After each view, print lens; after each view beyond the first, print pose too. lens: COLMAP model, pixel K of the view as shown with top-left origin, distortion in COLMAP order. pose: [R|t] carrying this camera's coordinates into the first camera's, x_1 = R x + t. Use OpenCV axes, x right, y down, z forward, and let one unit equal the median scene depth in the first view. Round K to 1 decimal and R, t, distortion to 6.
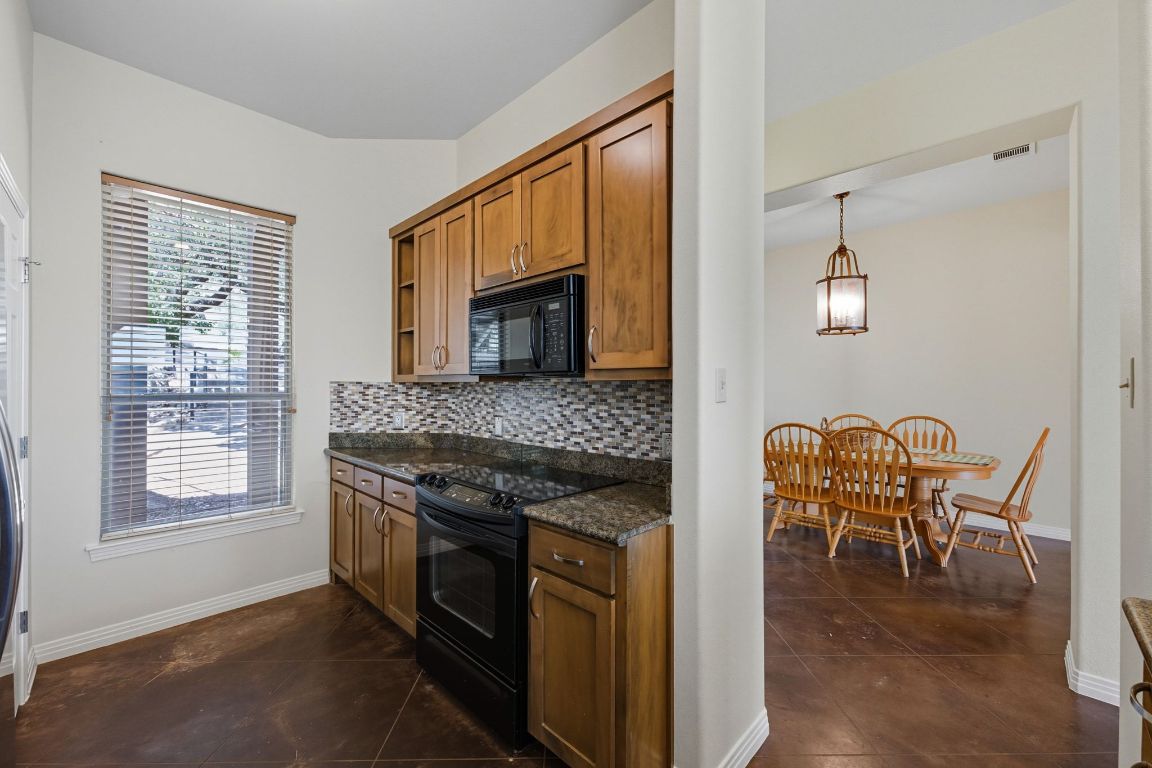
lens RADIAL K [[463.2, 0, 575.2], [0, 463.2, 381.3], [0, 0, 1]] dist [-0.002115, 0.001879]
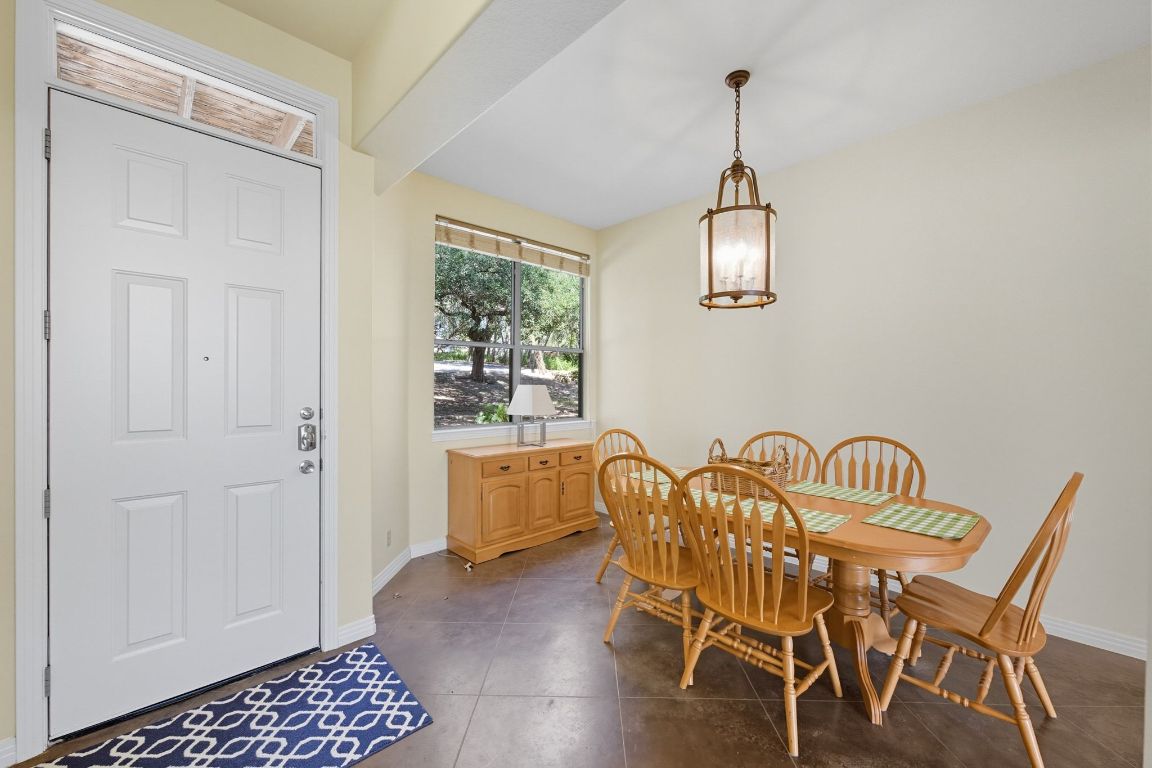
lens RADIAL K [[463.2, 0, 572.9], [0, 463.2, 383.9], [0, 0, 1]] dist [-0.002115, 0.001879]
pose [[0.999339, 0.007715, -0.035528, 0.252488], [-0.007441, 0.999942, 0.007821, -0.000084], [0.035587, -0.007551, 0.999338, 0.247114]]
